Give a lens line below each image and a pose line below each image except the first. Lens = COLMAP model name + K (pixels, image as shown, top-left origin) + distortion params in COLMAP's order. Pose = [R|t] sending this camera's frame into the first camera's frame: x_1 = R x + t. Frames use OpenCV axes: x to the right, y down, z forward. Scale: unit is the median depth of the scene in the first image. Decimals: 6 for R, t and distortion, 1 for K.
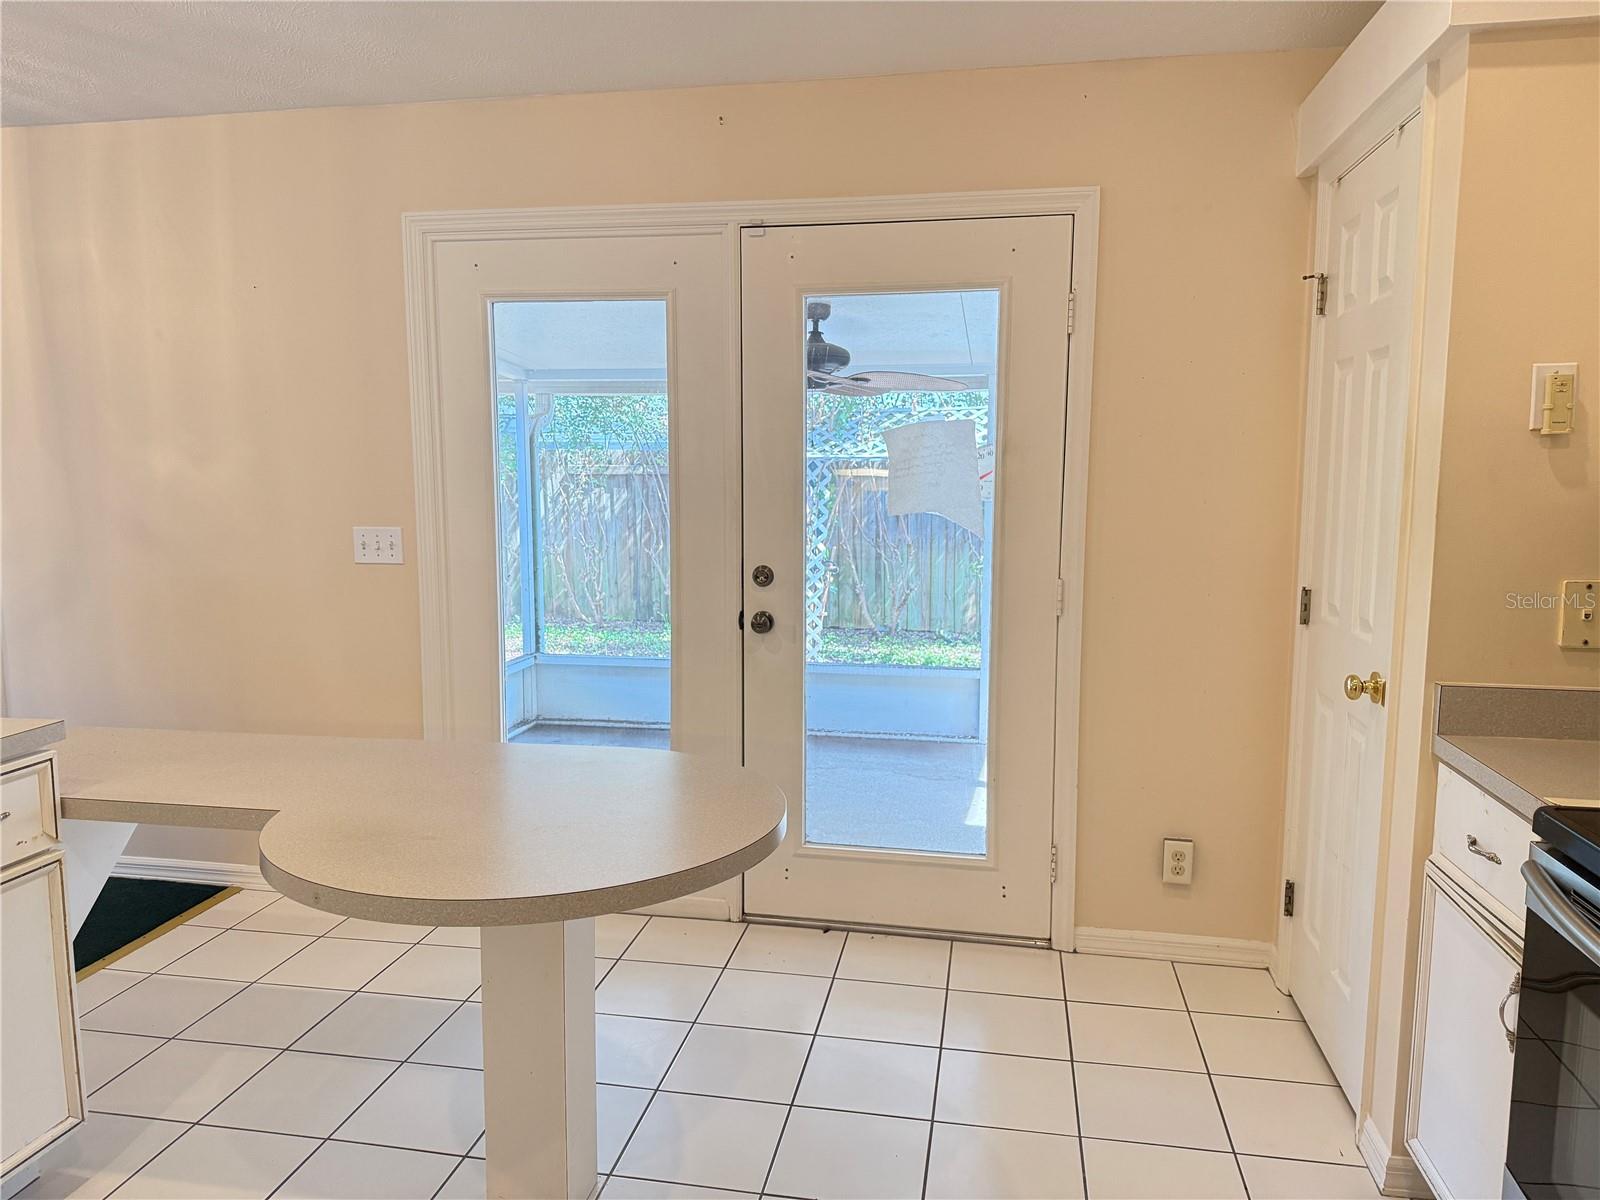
lens RADIAL K [[1129.3, 0, 791.4], [0, 1129.3, 601.4], [0, 0, 1]] dist [0.045222, -0.060095]
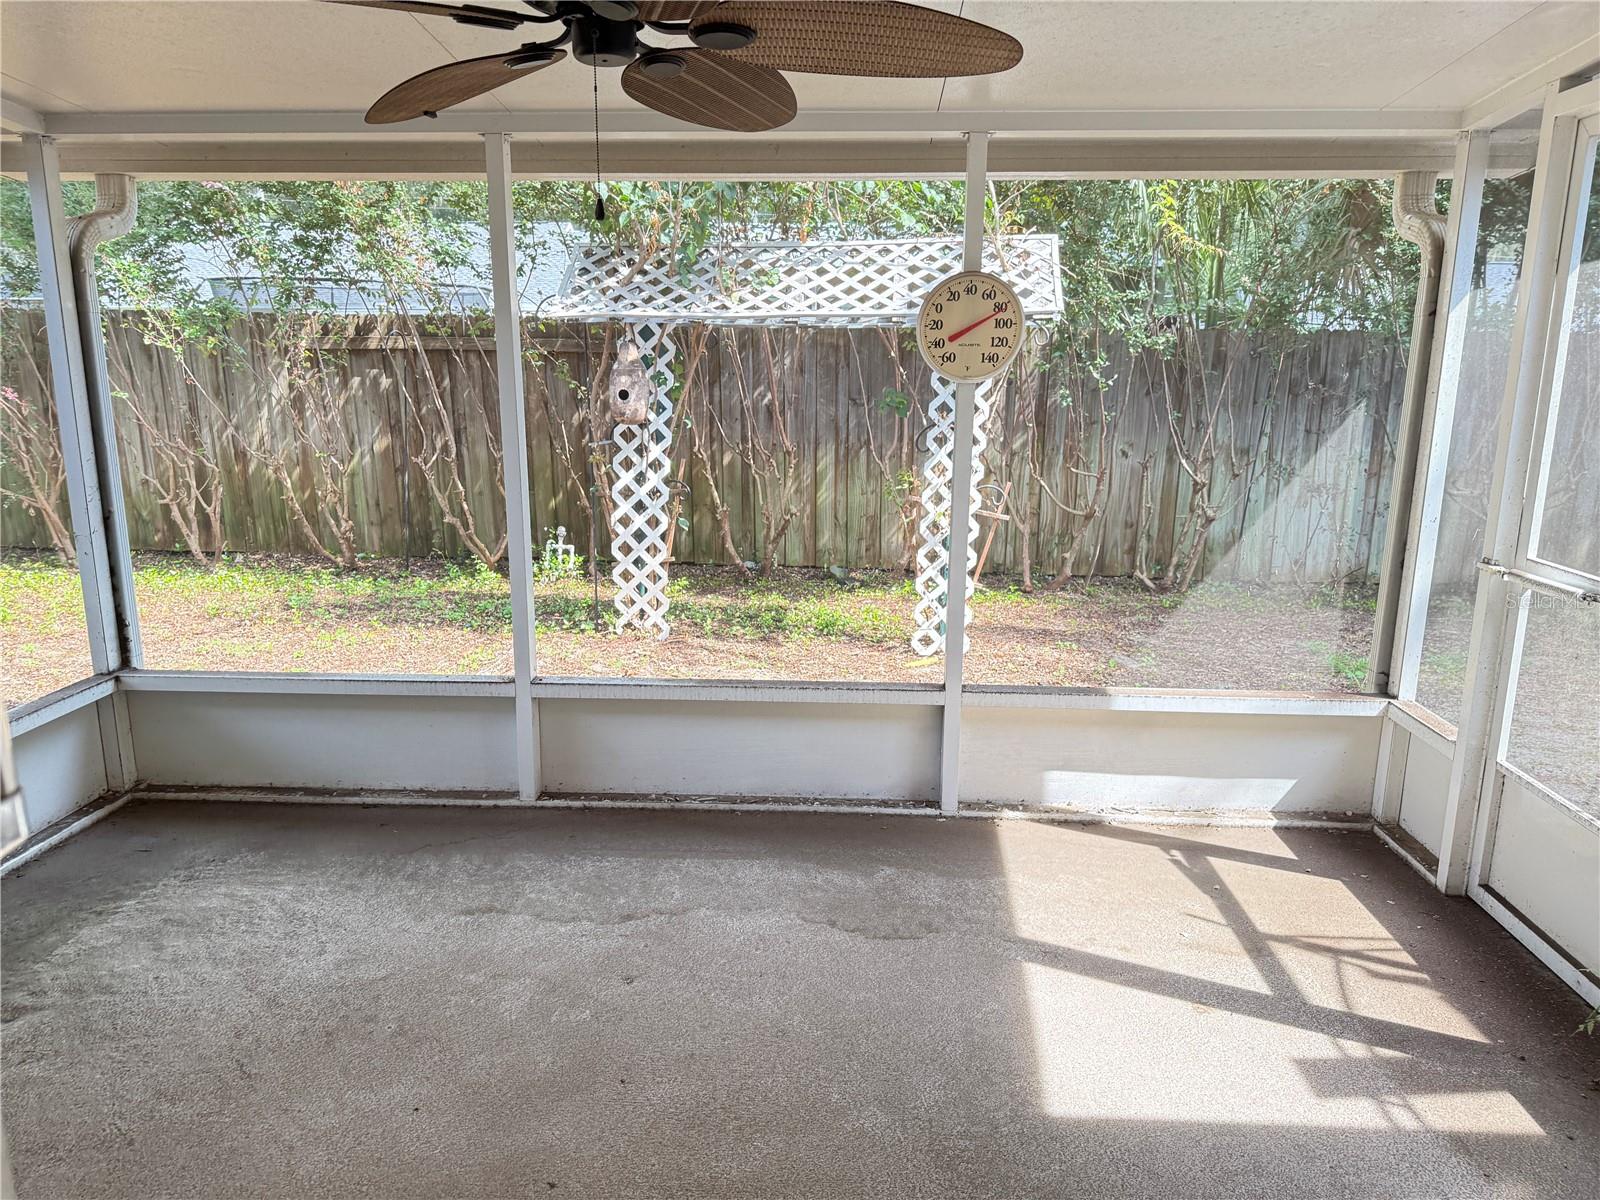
lens RADIAL K [[1129.3, 0, 811.9], [0, 1129.3, 615.7], [0, 0, 1]] dist [0.045222, -0.060095]
pose [[0.989657, -0.024412, 0.141362, 0.017052], [0.009520, 0.994418, 0.105085, -0.025788], [-0.143139, -0.102653, 0.984365, 0.330032]]
